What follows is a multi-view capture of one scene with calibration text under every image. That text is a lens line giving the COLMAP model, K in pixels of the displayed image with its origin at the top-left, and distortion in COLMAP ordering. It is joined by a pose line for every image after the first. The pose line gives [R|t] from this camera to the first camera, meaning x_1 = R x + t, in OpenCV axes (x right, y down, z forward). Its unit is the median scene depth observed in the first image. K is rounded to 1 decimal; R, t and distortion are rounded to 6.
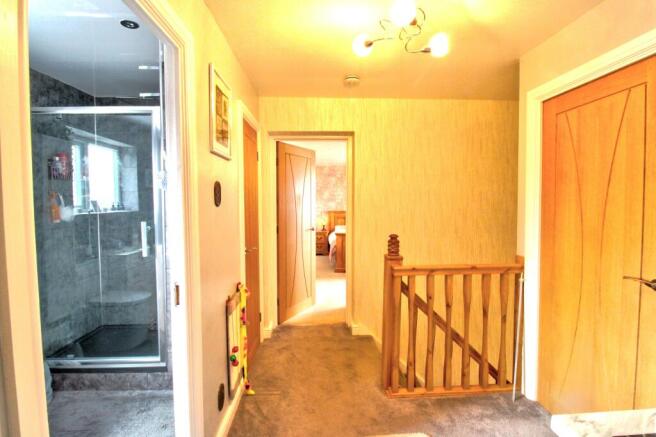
lens RADIAL K [[305.4, 0, 326.7], [0, 305.4, 214.2], [0, 0, 1]] dist [-0.010847, -0.007802]
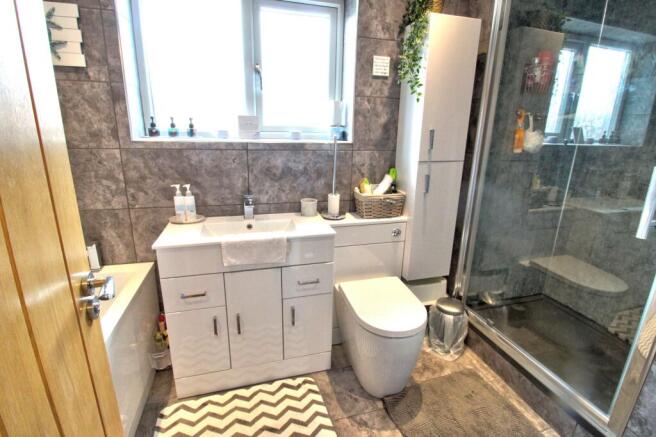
lens RADIAL K [[305.4, 0, 328.4], [0, 305.4, 212.7], [0, 0, 1]] dist [-0.010847, -0.007802]
pose [[0.226124, 0.265811, -0.937130, -0.229741], [-0.065327, 0.964021, 0.257675, 0.007310], [0.971906, 0.002953, 0.235353, 0.332452]]
